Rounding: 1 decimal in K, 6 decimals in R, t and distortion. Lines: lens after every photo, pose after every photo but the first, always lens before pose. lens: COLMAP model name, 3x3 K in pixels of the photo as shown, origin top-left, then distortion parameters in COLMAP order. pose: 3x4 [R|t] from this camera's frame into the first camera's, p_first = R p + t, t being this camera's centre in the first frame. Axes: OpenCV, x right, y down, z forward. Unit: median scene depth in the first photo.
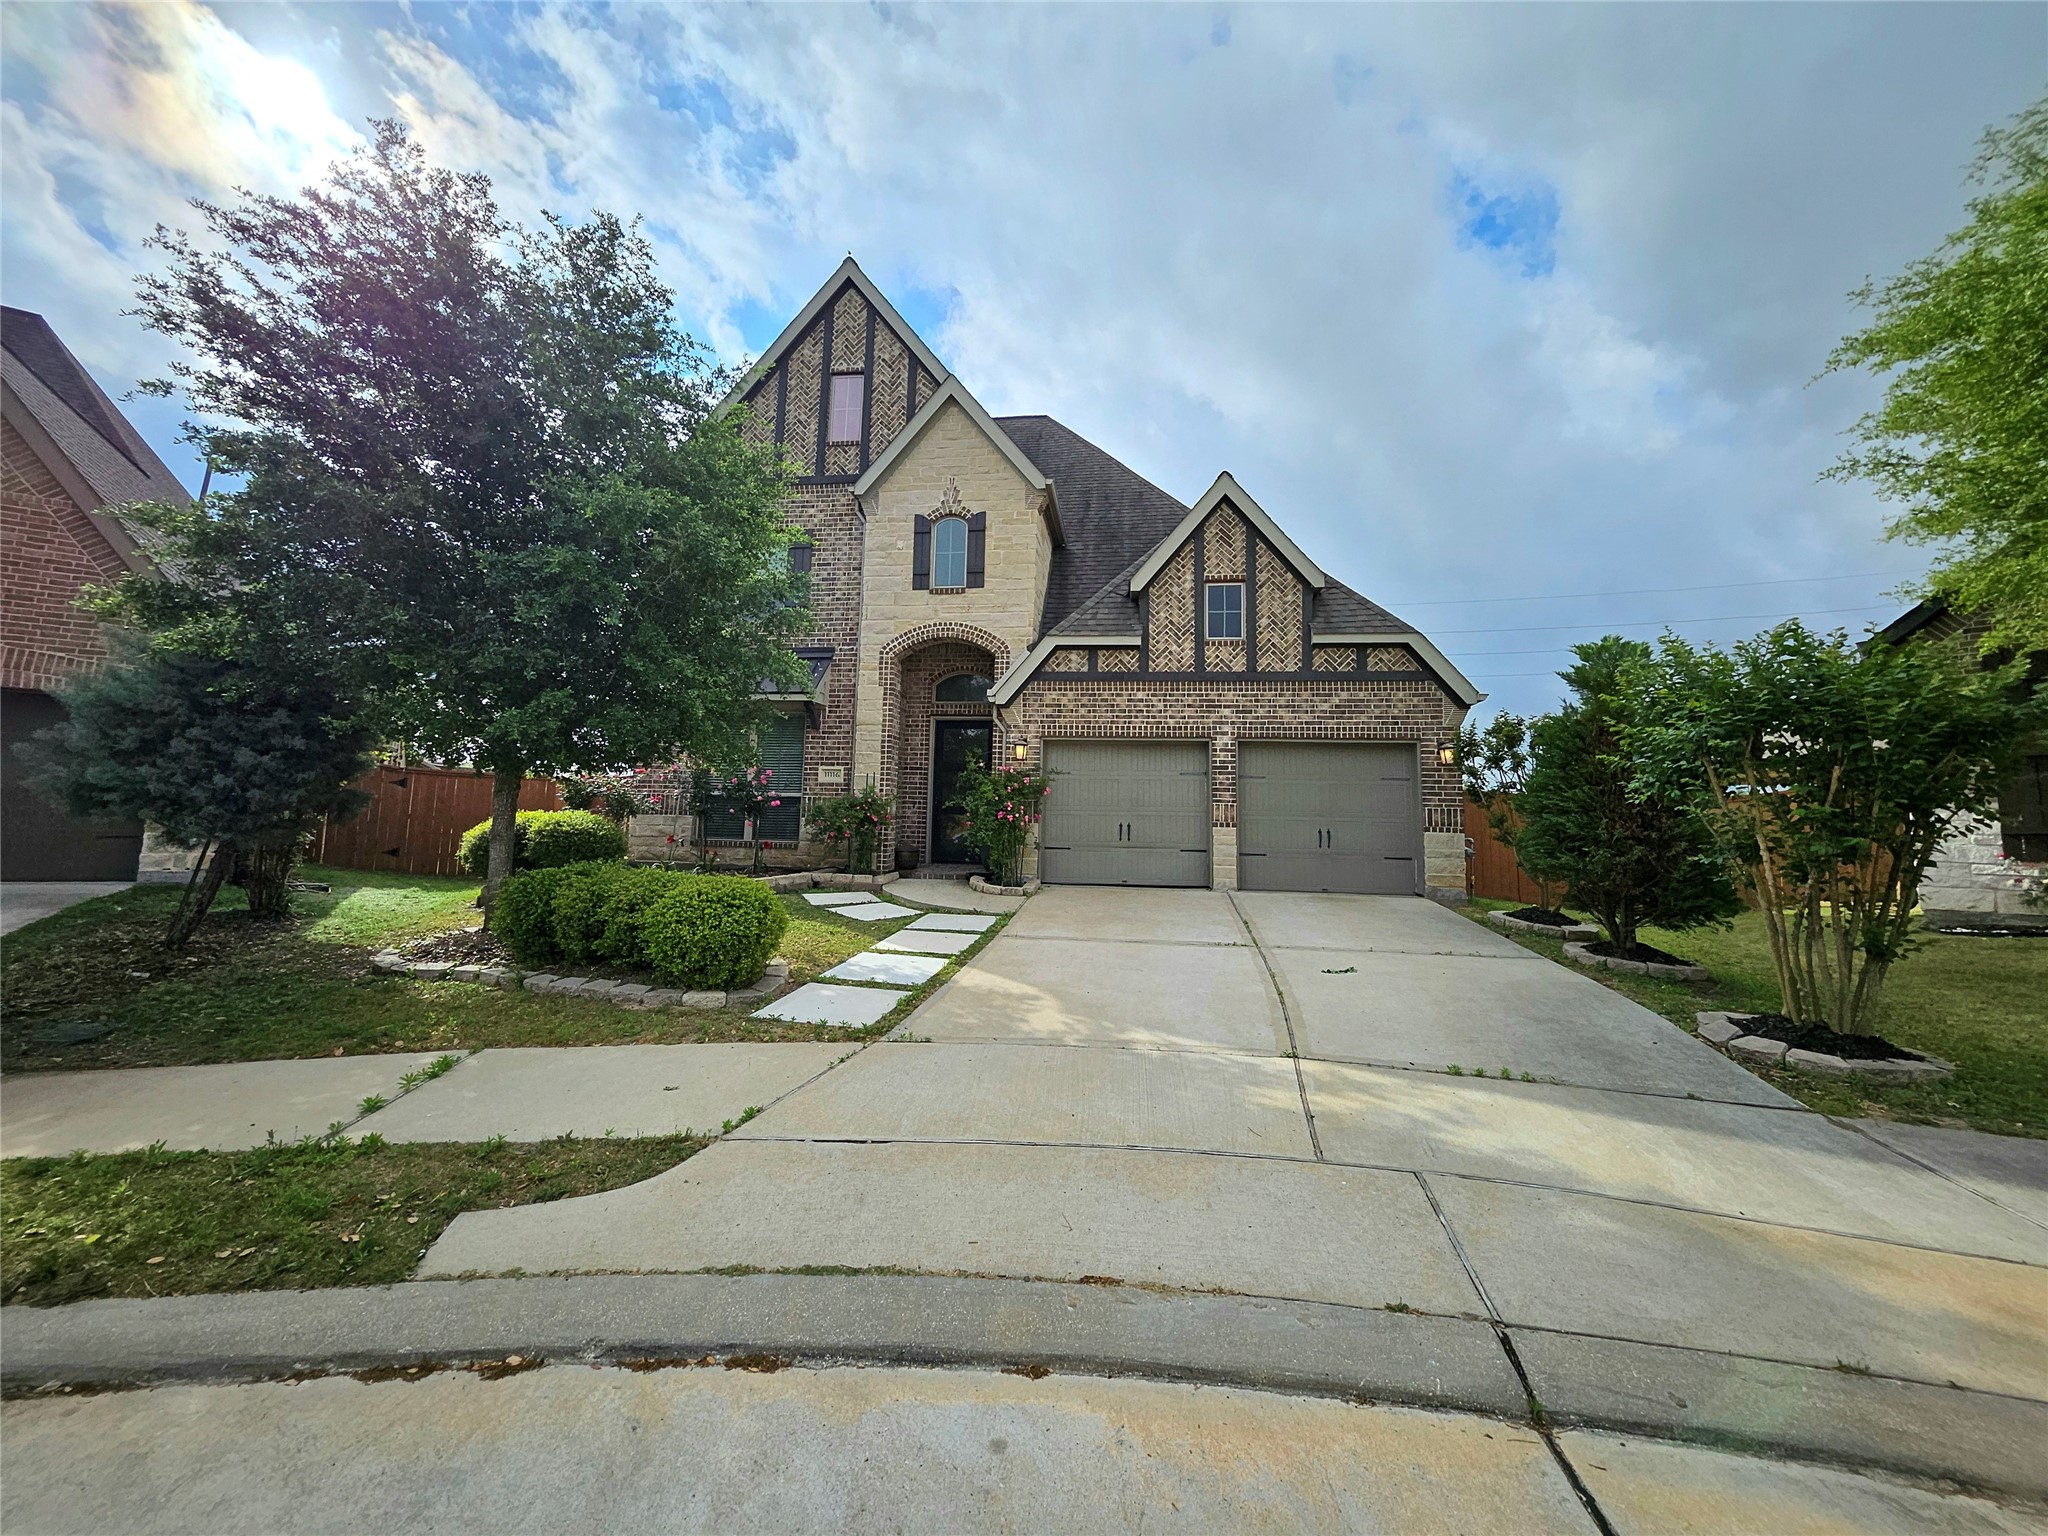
lens RADIAL K [[818.1, 0, 1024.0], [0, 818.1, 768.0], [0, 0, 1]] dist [0.003398, 0.000356]
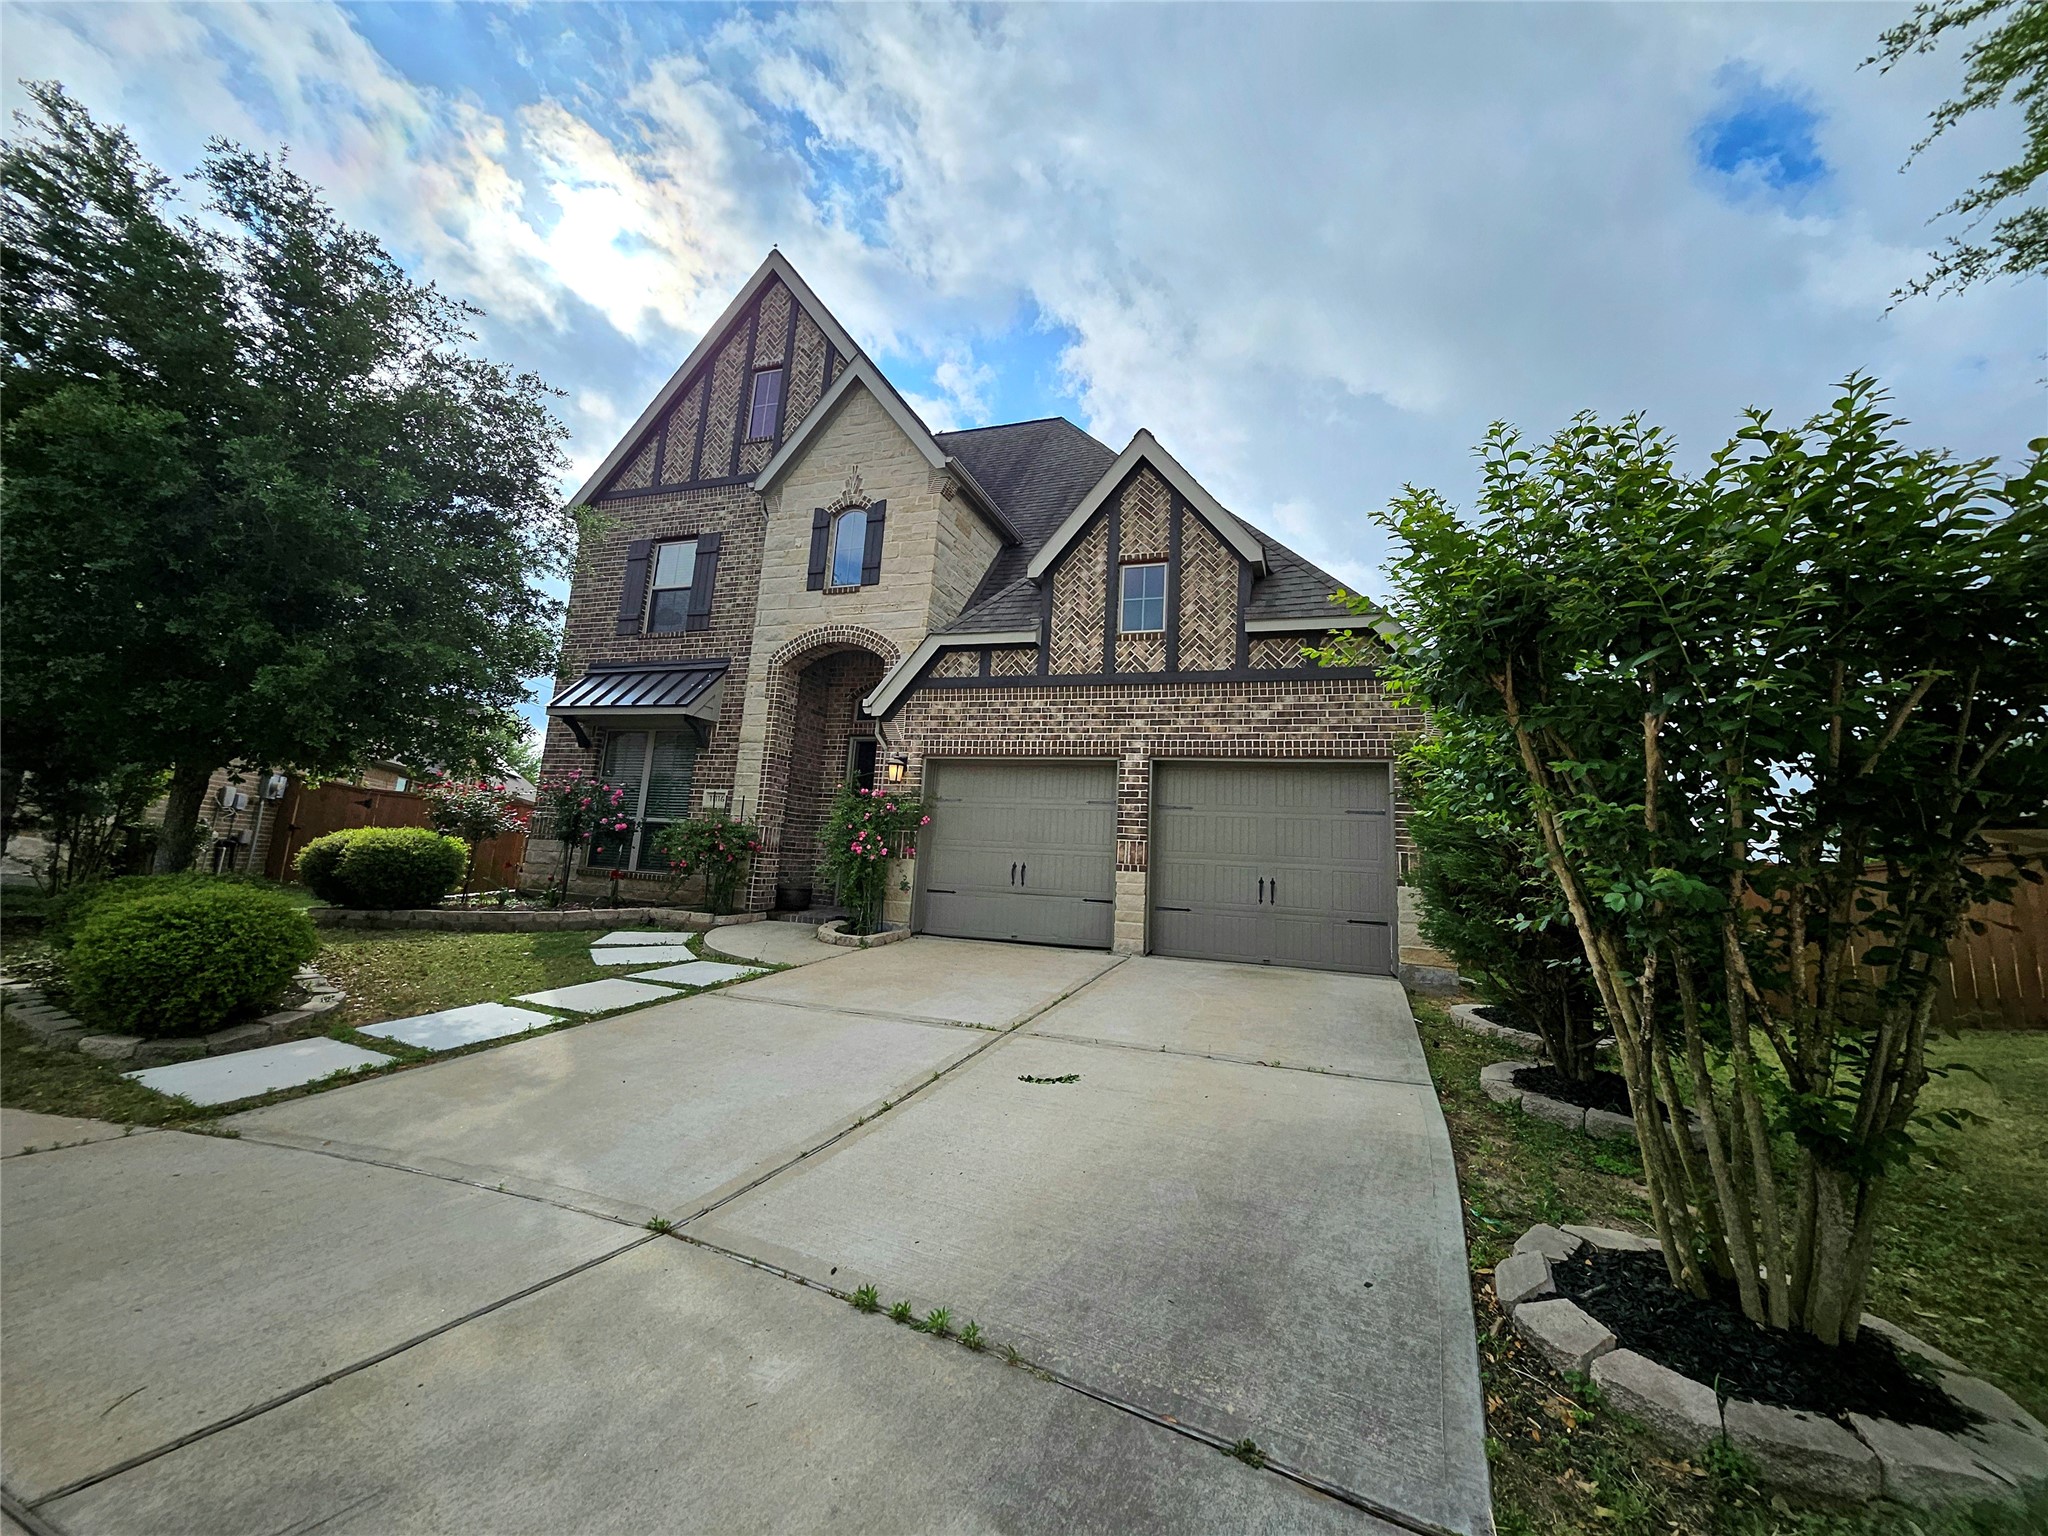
lens RADIAL K [[835.0, 0, 1027.4], [0, 835.0, 752.0], [0, 0, 1]] dist [-0.003201, -0.000326]
pose [[0.978274, 0.003660, -0.207284, 0.302335], [-0.021478, 0.996253, -0.083776, 0.027537], [0.206201, 0.086408, 0.974687, 0.198035]]
